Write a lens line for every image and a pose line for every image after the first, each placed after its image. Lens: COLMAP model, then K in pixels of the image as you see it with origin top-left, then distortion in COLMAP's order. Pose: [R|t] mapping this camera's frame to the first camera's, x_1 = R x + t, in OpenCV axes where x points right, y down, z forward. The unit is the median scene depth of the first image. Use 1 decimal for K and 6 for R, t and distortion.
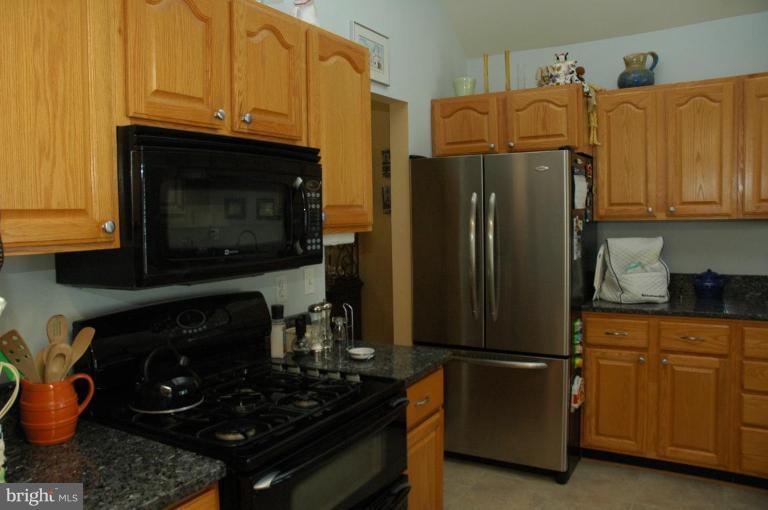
lens RADIAL K [[605.3, 0, 366.2], [0, 605.3, 247.7], [0, 0, 1]] dist [-0.165386, 0.125599]
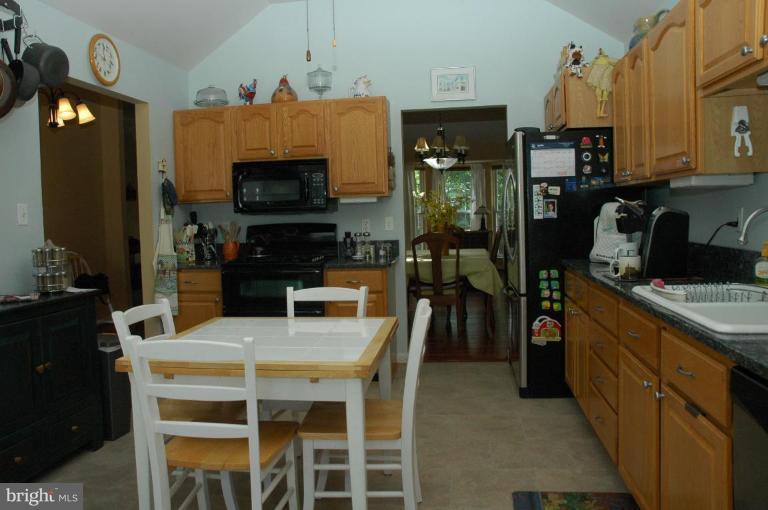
lens RADIAL K [[593.3, 0, 384.0], [0, 593.3, 255.0], [0, 0, 1]] dist [-0.066310, 0.001043]
pose [[0.386253, 0.067122, -0.919947, 2.039202], [-0.032507, 0.997720, 0.059148, 0.054170], [0.921820, 0.007059, 0.387554, 0.355183]]
